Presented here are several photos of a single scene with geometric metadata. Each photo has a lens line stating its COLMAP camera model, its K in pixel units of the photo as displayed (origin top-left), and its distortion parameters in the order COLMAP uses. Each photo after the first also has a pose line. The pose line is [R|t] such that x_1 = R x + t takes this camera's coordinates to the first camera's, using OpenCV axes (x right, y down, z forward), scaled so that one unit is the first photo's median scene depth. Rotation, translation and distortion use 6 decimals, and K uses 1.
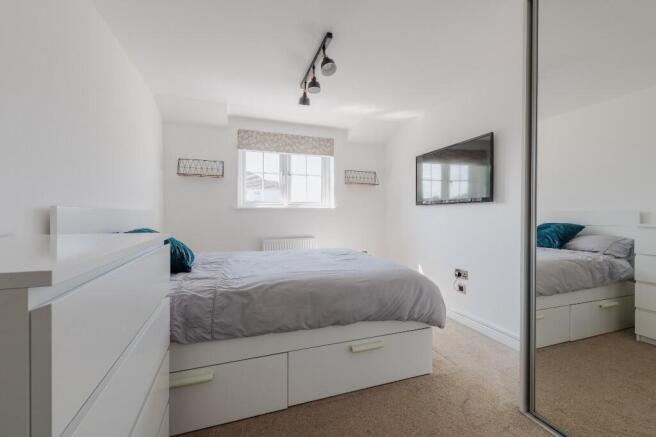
lens RADIAL K [[265.4, 0, 321.3], [0, 265.4, 216.2], [0, 0, 1]] dist [0.003833, -0.000179]
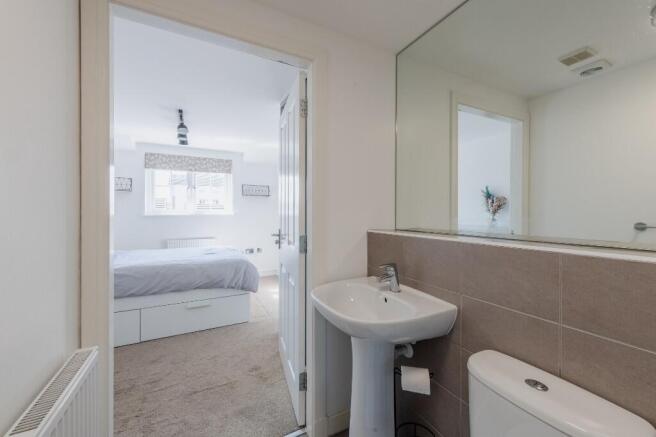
lens RADIAL K [[265.4, 0, 334.5], [0, 265.4, 215.9], [0, 0, 1]] dist [0.003833, -0.000179]
pose [[0.989977, -0.003861, 0.141175, 0.399787], [0.003638, 0.999992, 0.001833, -0.027426], [-0.141181, -0.001301, 0.989983, -0.377163]]
